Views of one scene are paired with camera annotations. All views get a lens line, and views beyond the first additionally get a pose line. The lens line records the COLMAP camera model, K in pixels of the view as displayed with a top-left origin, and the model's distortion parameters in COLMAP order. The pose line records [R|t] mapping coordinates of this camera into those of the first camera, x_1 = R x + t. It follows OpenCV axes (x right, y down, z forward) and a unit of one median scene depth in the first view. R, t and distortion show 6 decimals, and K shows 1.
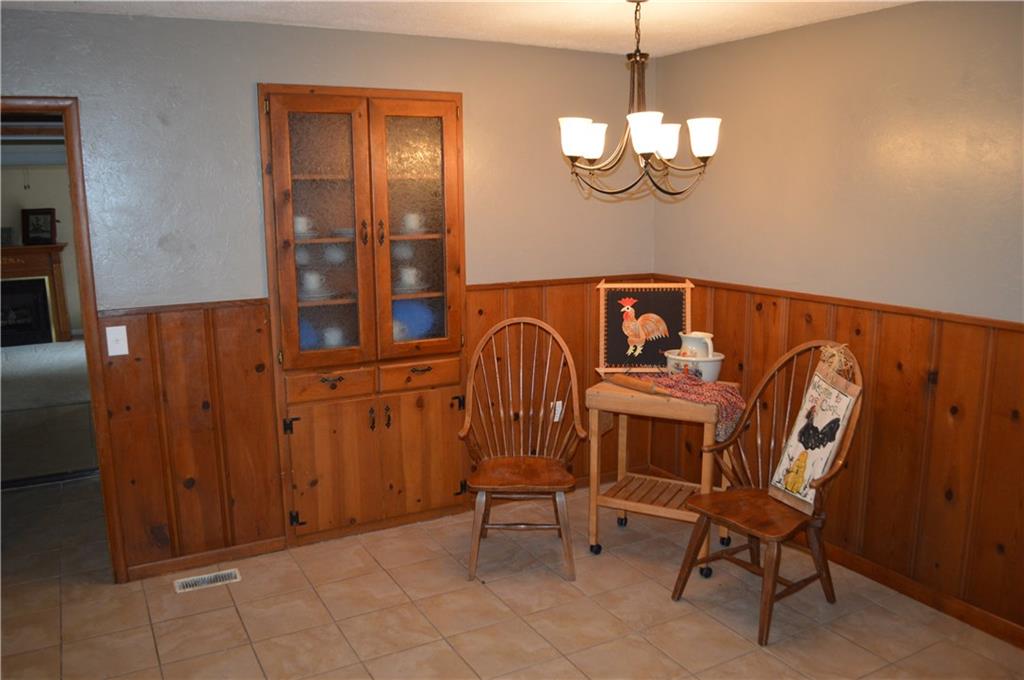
lens RADIAL K [[844.2, 0, 512.0], [0, 844.2, 340.0], [0, 0, 1]] dist [-0.055951, 0.000028]
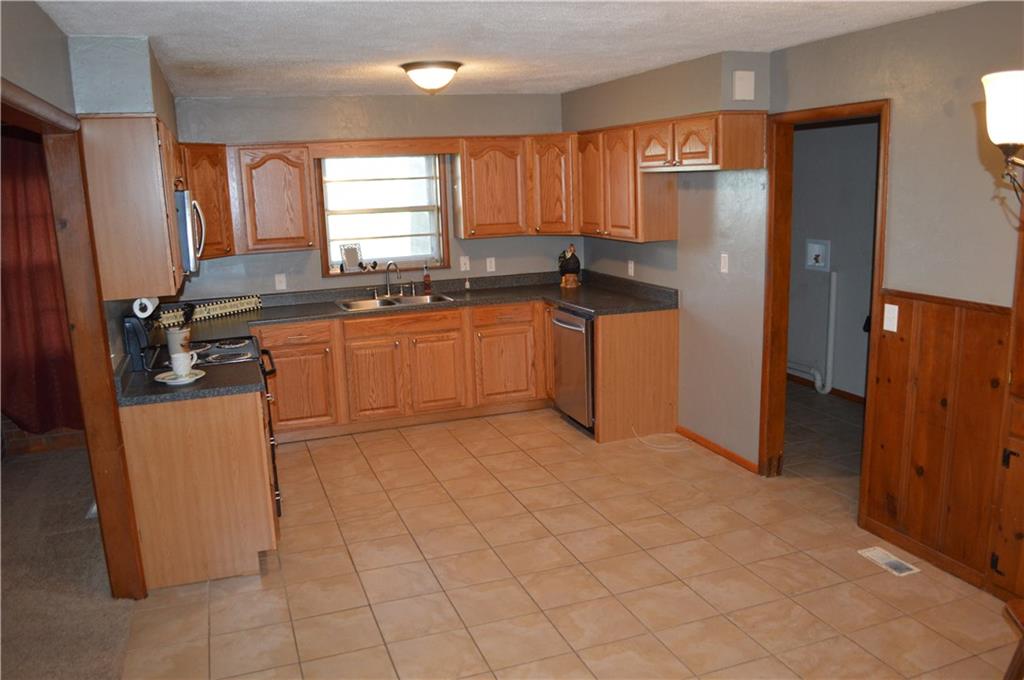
lens RADIAL K [[811.0, 0, 522.6], [0, 811.0, 354.5], [0, 0, 1]] dist [-0.053444, 0.002247]
pose [[-0.127195, 0.224772, -0.966074, 0.599444], [-0.149955, 0.958432, 0.242738, -0.131650], [0.980477, 0.175742, -0.088202, 0.600674]]
